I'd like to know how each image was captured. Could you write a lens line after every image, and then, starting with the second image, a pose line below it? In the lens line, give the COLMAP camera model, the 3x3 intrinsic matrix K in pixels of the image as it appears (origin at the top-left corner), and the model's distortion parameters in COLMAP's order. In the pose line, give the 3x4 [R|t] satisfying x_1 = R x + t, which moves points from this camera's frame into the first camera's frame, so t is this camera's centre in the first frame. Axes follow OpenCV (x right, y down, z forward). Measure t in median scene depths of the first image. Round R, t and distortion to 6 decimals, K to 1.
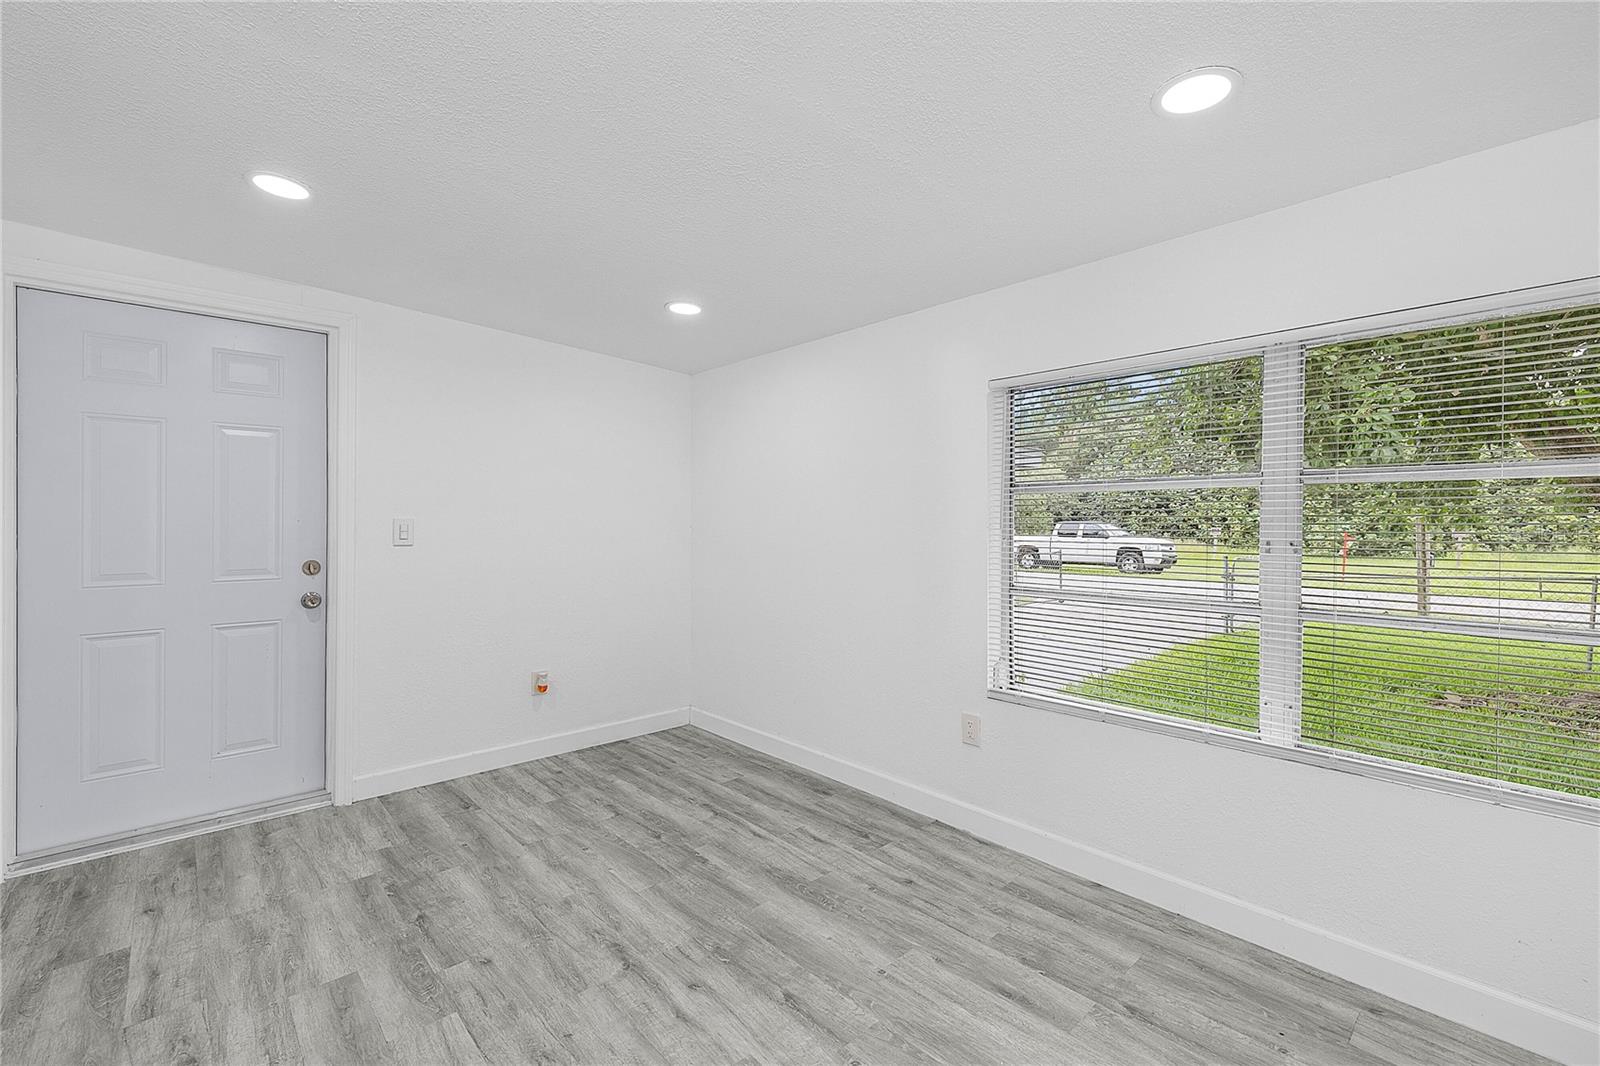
lens RADIAL K [[674.8, 0, 801.9], [0, 674.8, 513.9], [0, 0, 1]] dist [-0.000370, 0.000378]
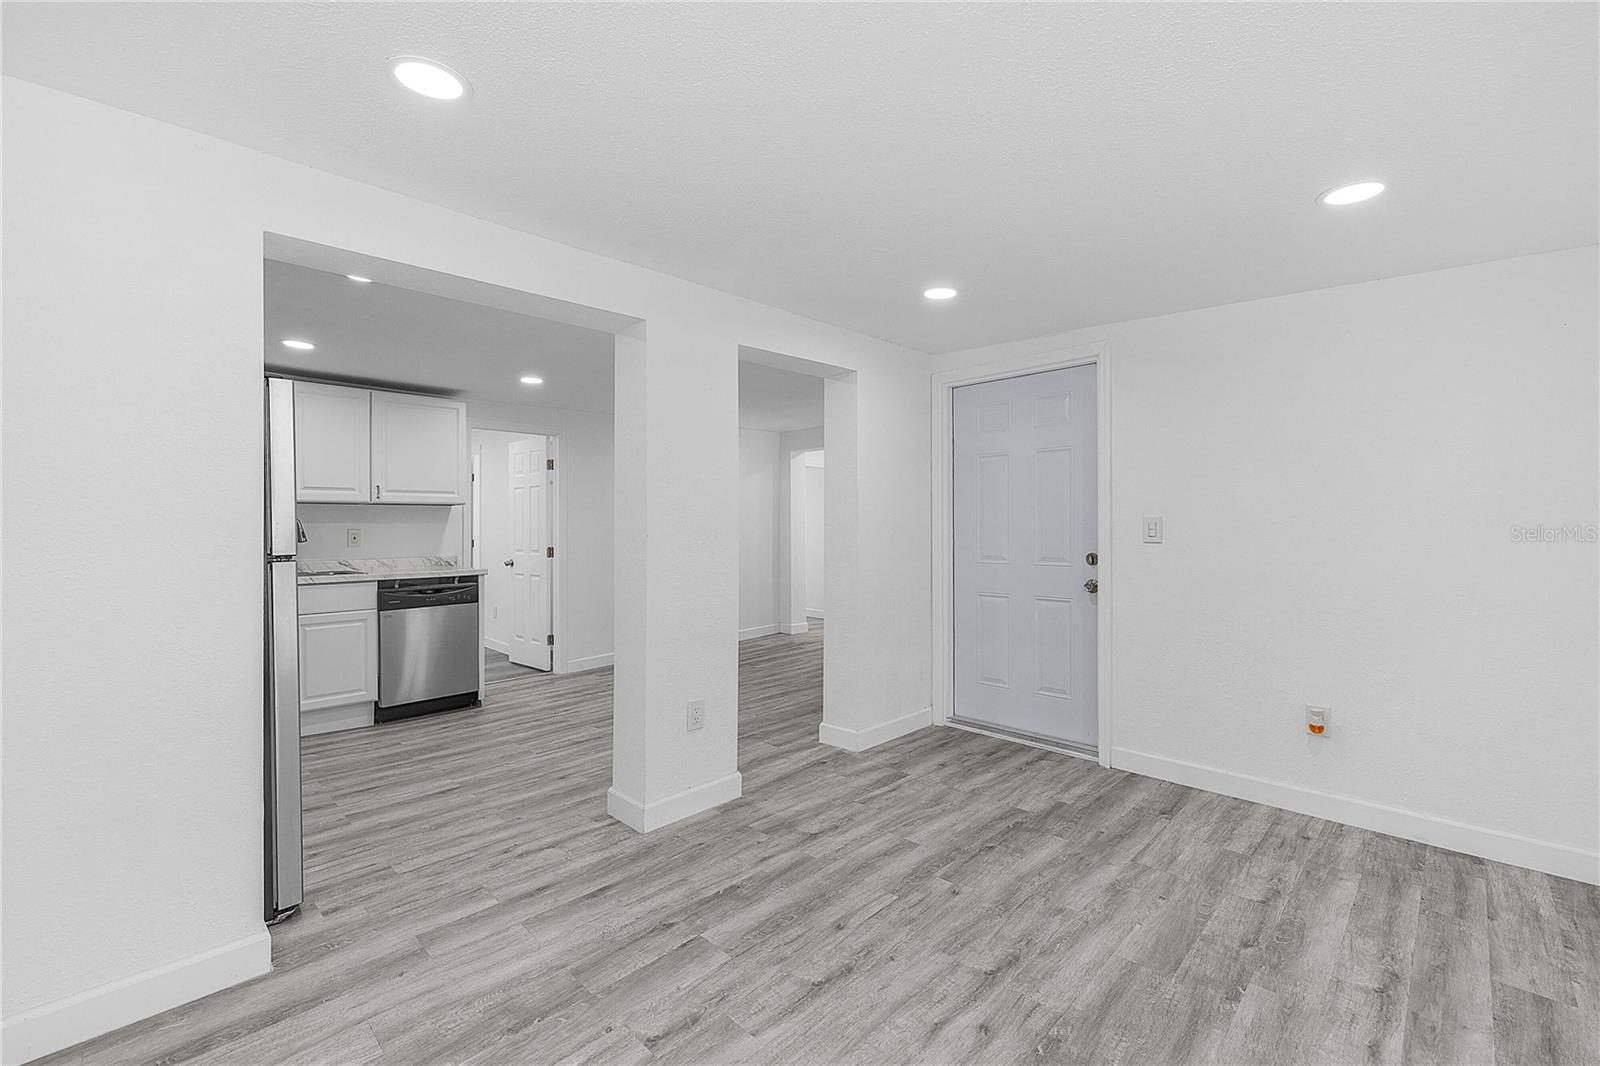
lens RADIAL K [[676.0, 0, 804.4], [0, 676.0, 536.8], [0, 0, 1]] dist [0.000794, 0.000140]
pose [[0.046202, 0.015315, -0.998815, 0.530220], [0.021459, 0.999637, 0.016320, 0.012079], [0.998702, -0.022188, 0.045857, 0.531557]]
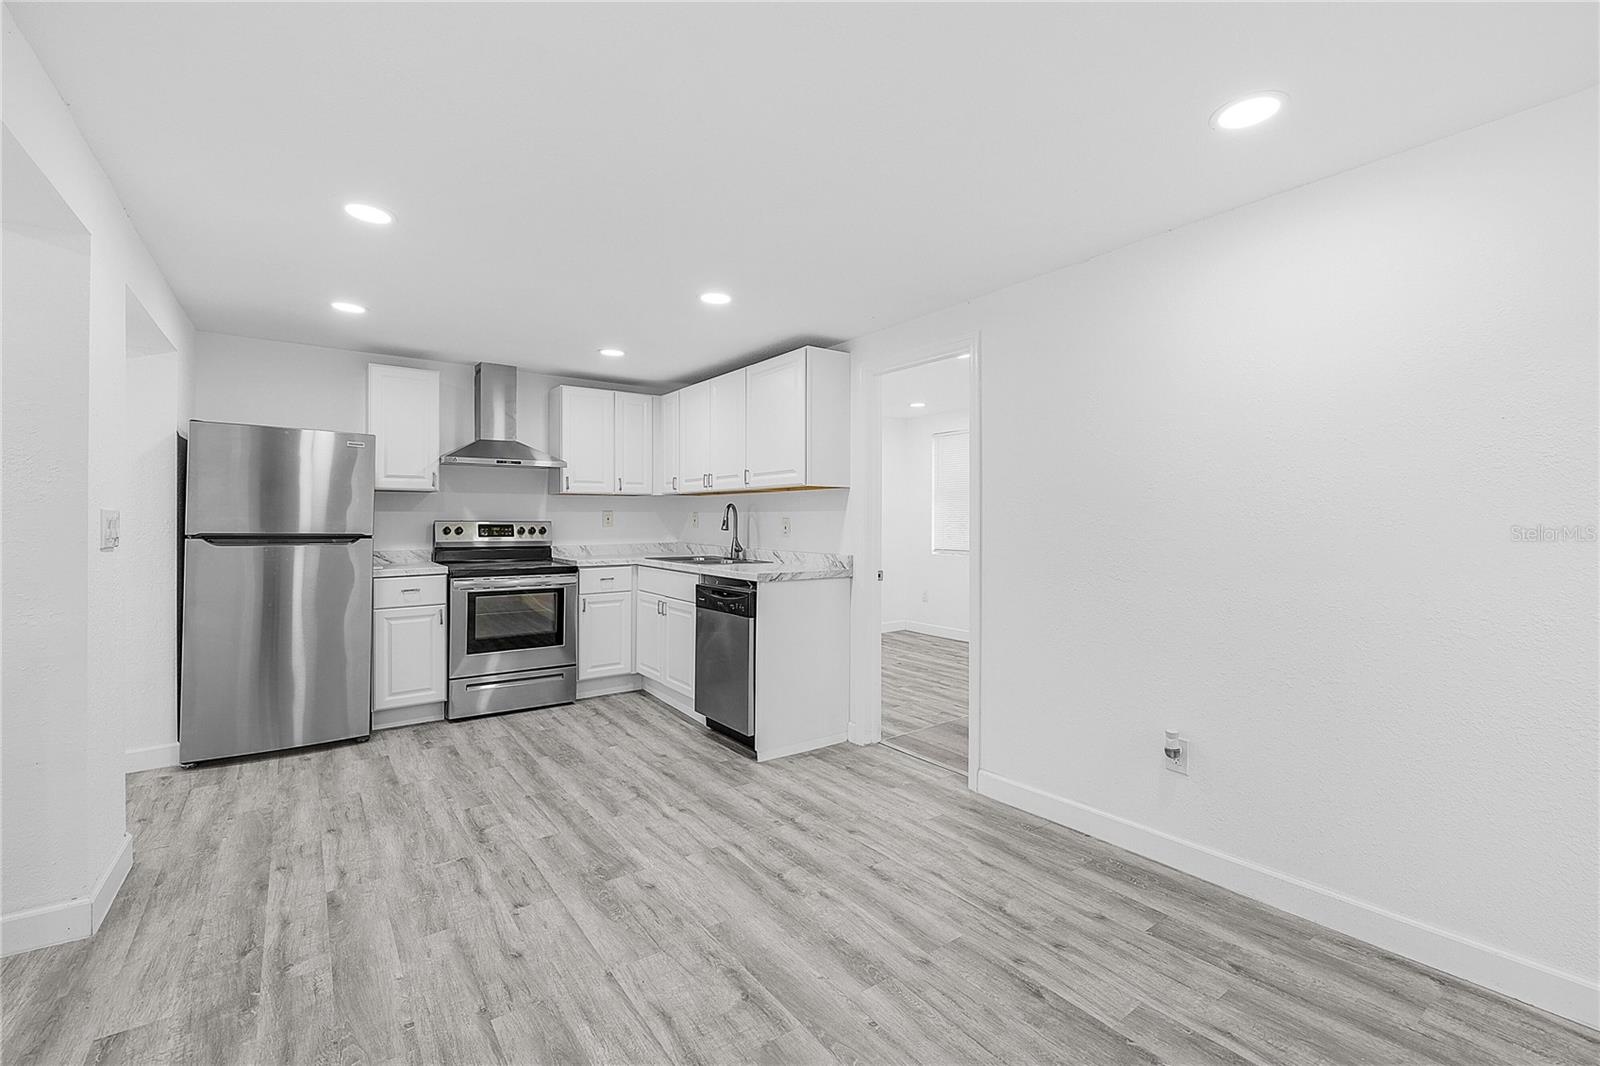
lens RADIAL K [[674.8, 0, 801.9], [0, 674.8, 513.9], [0, 0, 1]] dist [-0.000370, 0.000378]
pose [[-0.994302, -0.000702, 0.106598, -1.695794], [-0.002759, 0.999813, -0.019150, 0.016756], [-0.106564, -0.019335, -0.994118, 1.103638]]
